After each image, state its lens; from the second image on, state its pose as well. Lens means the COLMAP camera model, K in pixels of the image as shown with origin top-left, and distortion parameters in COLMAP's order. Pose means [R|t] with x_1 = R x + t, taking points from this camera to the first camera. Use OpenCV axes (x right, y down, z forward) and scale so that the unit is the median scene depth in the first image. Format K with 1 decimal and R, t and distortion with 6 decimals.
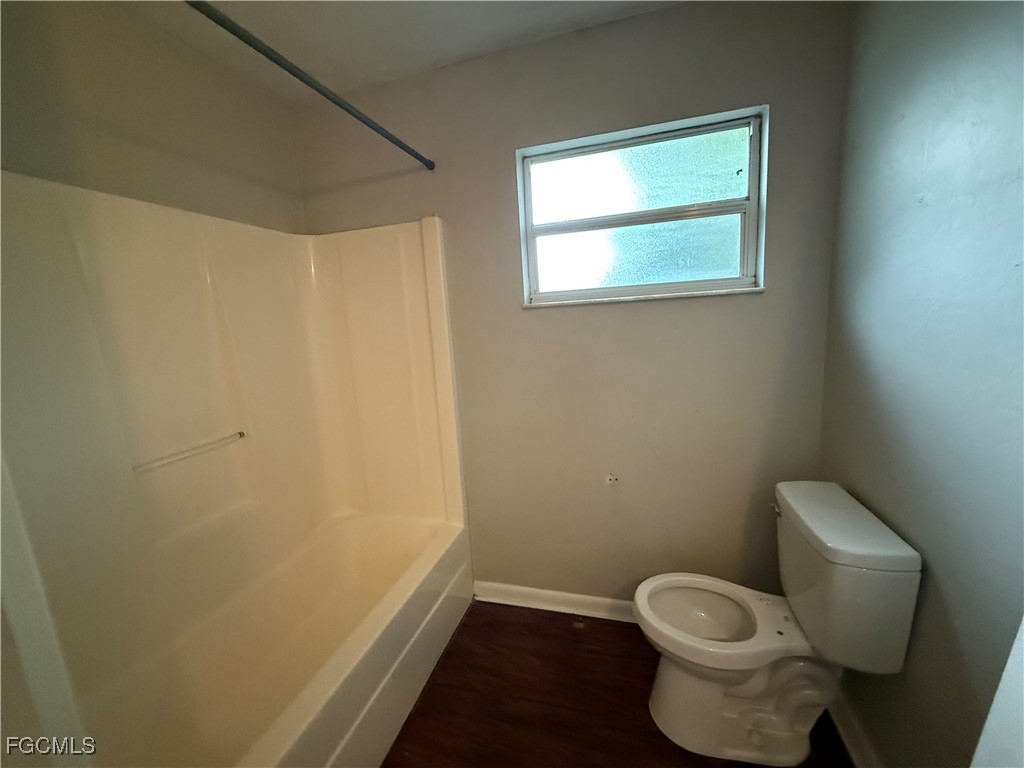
lens RADIAL K [[410.8, 0, 510.3], [0, 410.8, 377.5], [0, 0, 1]] dist [-0.000475, -0.000234]
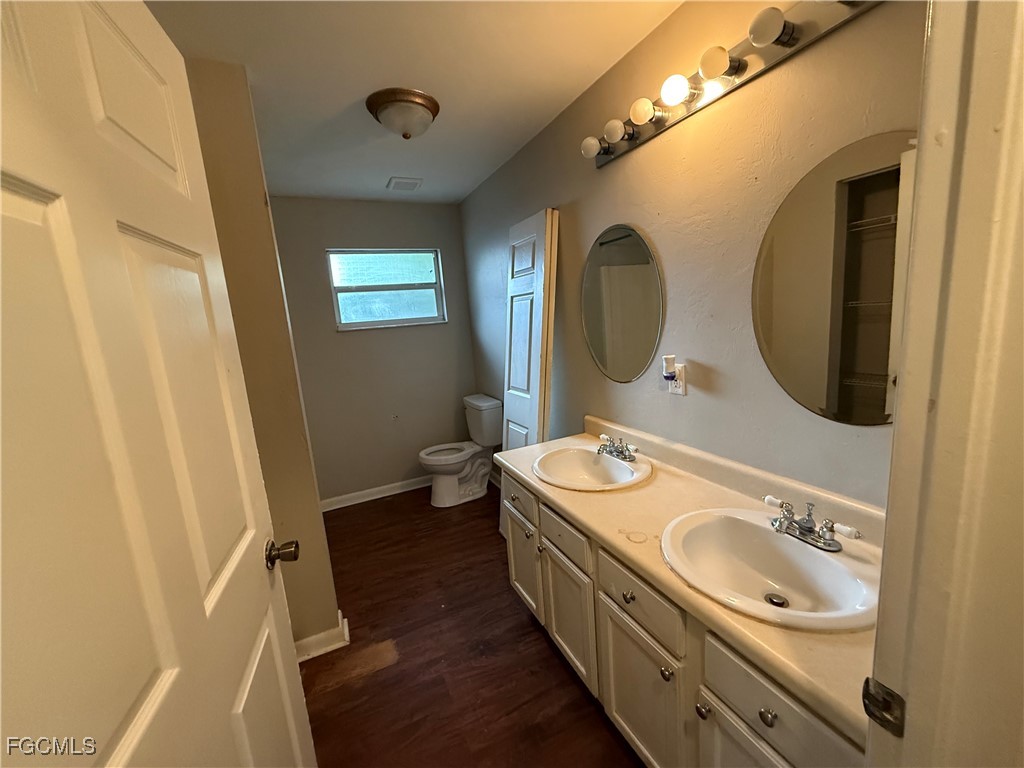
lens RADIAL K [[410.8, 0, 510.0], [0, 410.8, 386.2], [0, 0, 1]] dist [-0.000475, -0.000234]
pose [[0.746511, -0.103958, 0.657202, -0.695822], [0.142510, 0.989779, -0.005311, 0.213752], [-0.649932, 0.097623, 0.753696, -0.965562]]
